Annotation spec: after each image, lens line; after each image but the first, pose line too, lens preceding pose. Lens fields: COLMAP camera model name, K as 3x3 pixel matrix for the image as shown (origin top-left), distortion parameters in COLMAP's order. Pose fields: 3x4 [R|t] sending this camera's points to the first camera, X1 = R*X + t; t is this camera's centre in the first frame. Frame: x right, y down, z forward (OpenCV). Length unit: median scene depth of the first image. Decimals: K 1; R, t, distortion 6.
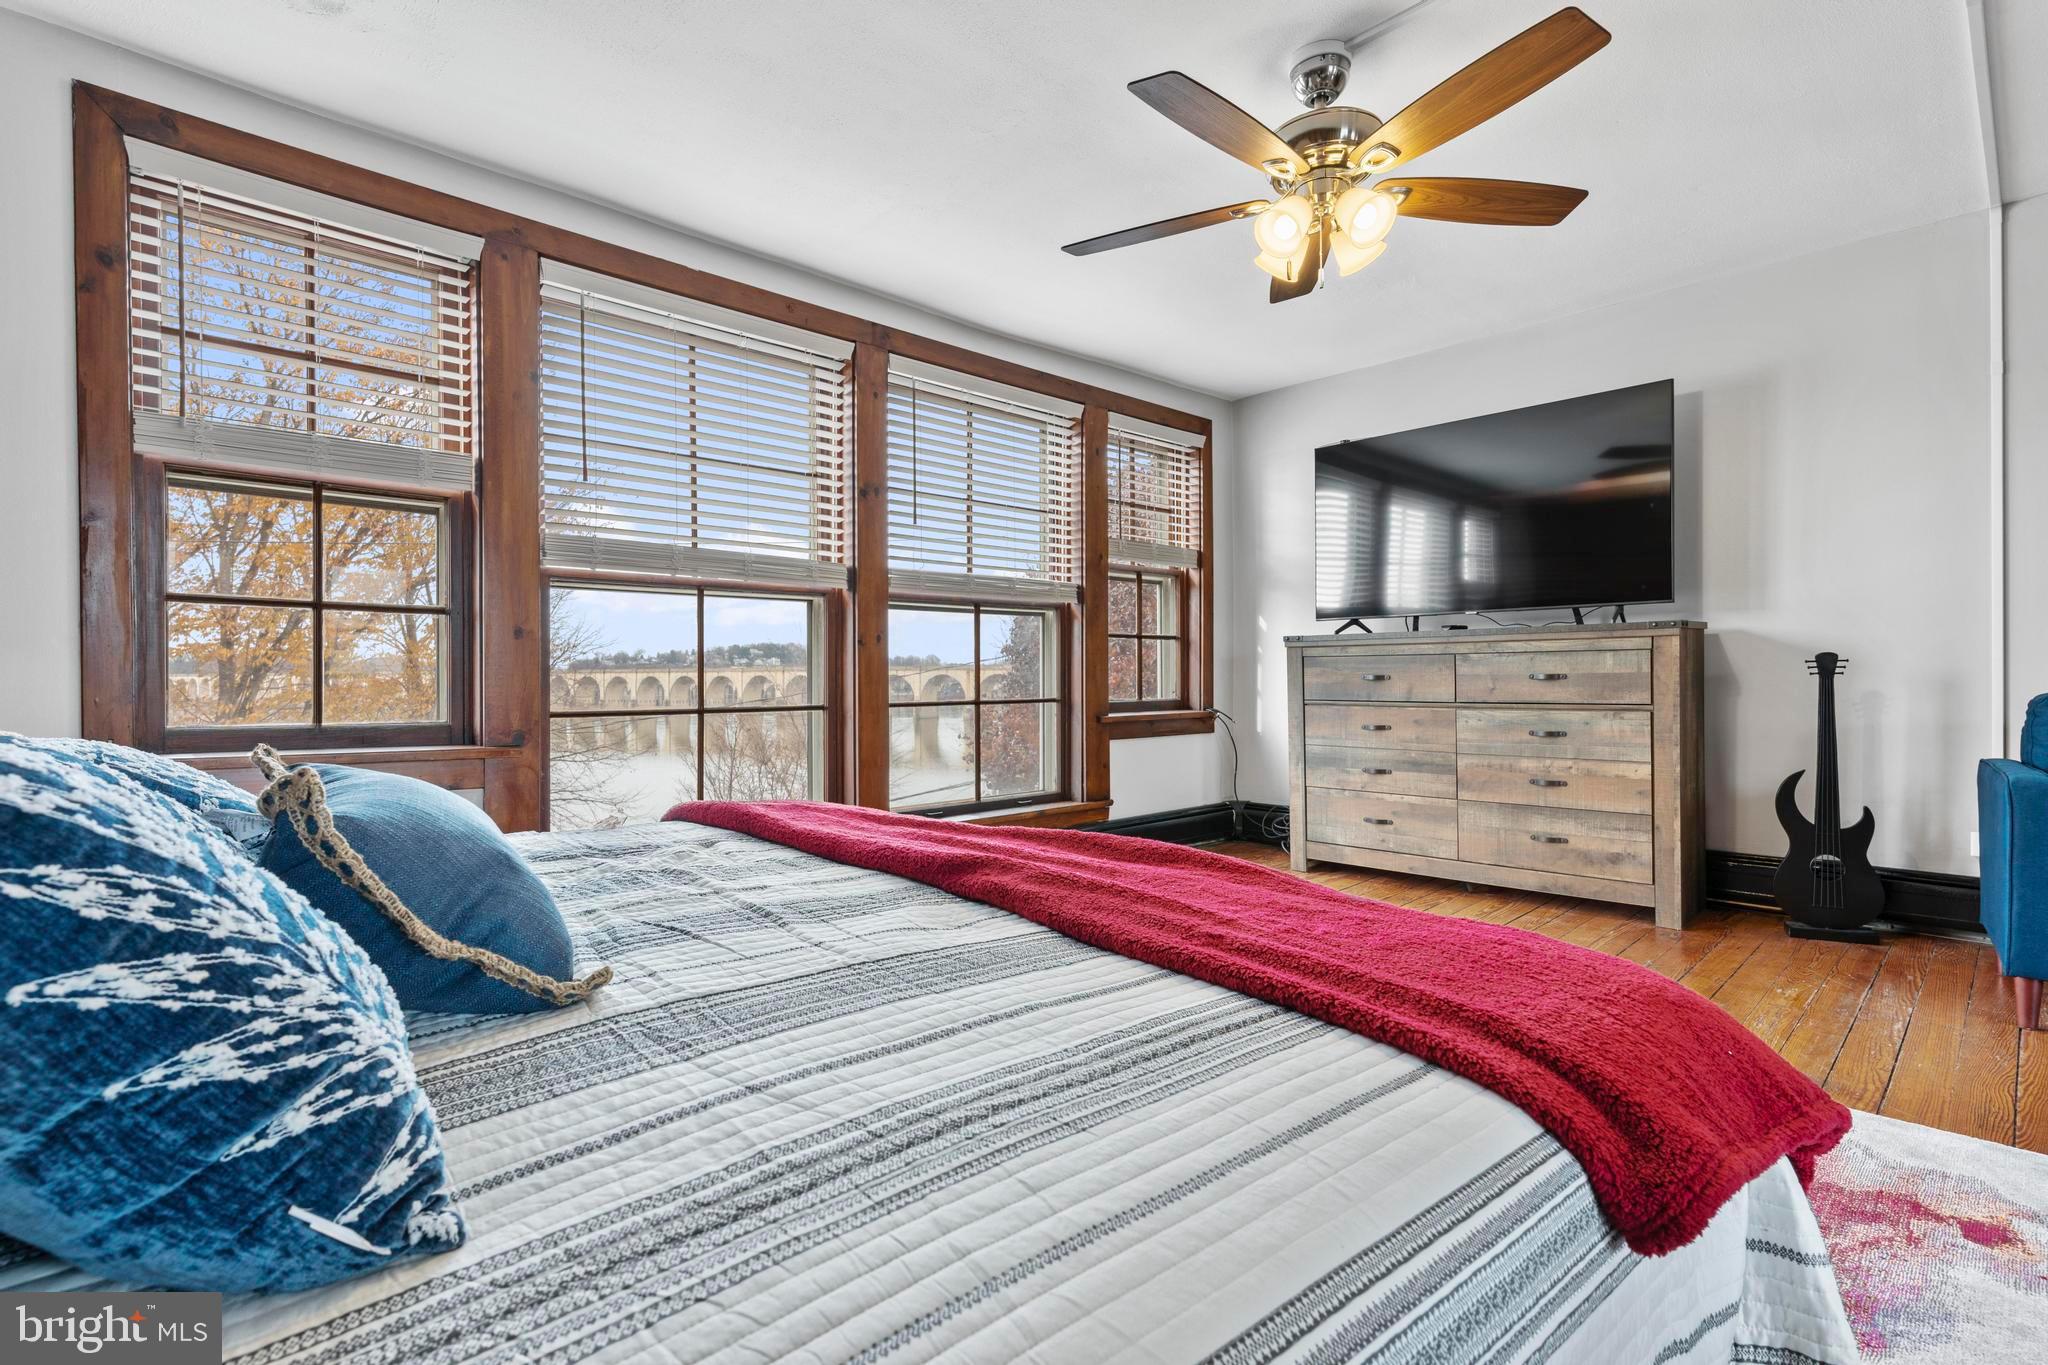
lens RADIAL K [[975.2, 0, 1024.1], [0, 975.2, 683.4], [0, 0, 1]] dist [0.000192, 0.001486]
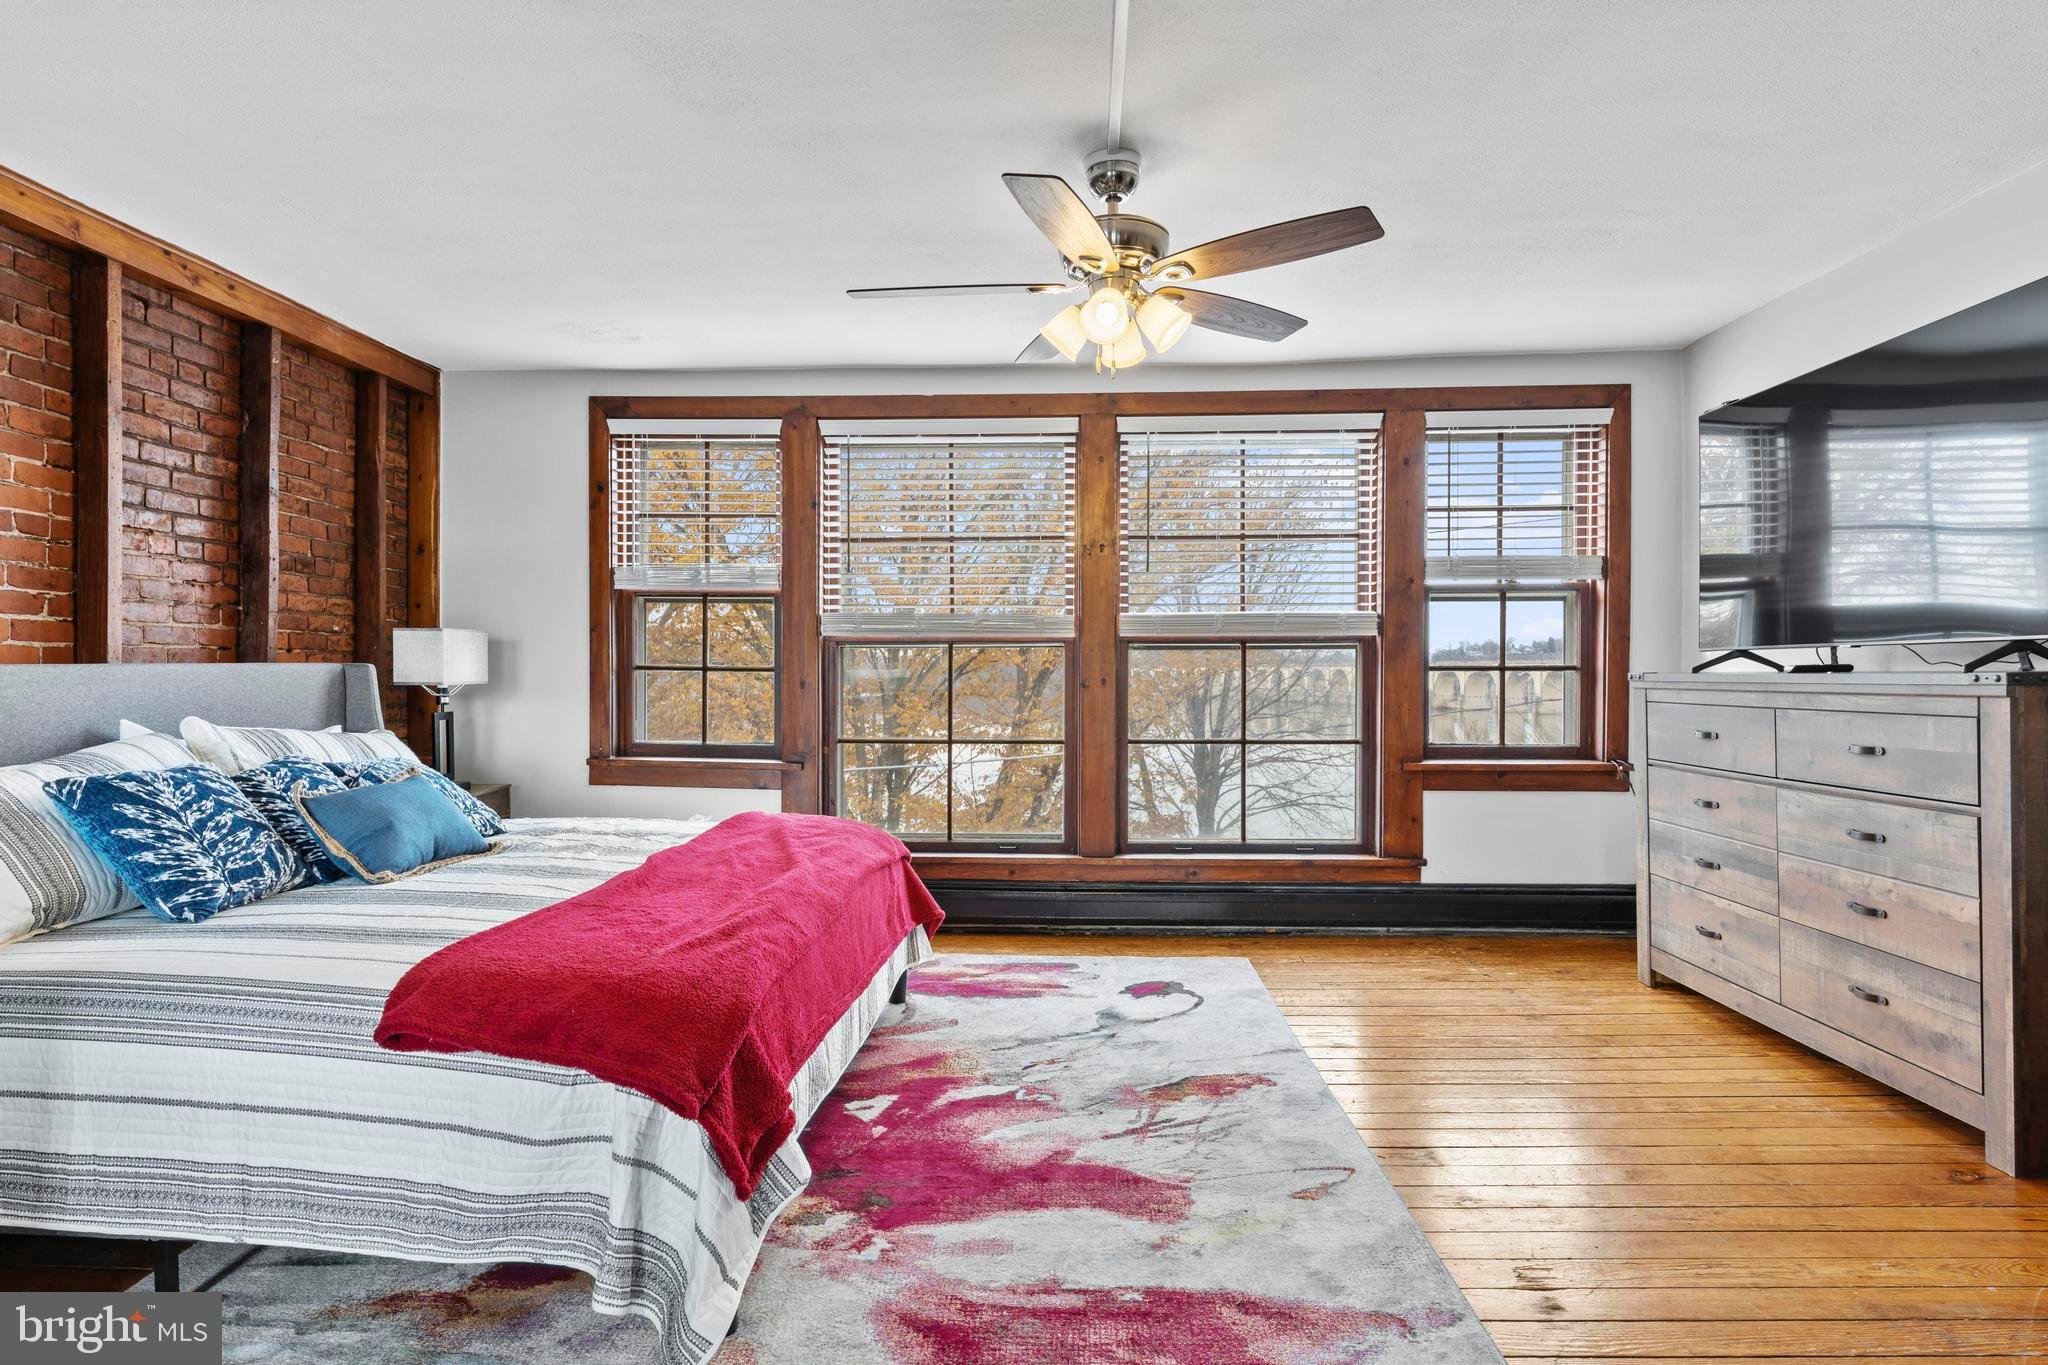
lens RADIAL K [[1147.4, 0, 1030.5], [0, 1147.4, 674.4], [0, 0, 1]] dist [-0.003046, 0.000867]
pose [[0.692582, 0.008637, -0.721287, 0.687149], [-0.007918, 0.999959, 0.004370, -0.055633], [0.721296, 0.002684, 0.692622, 0.048242]]
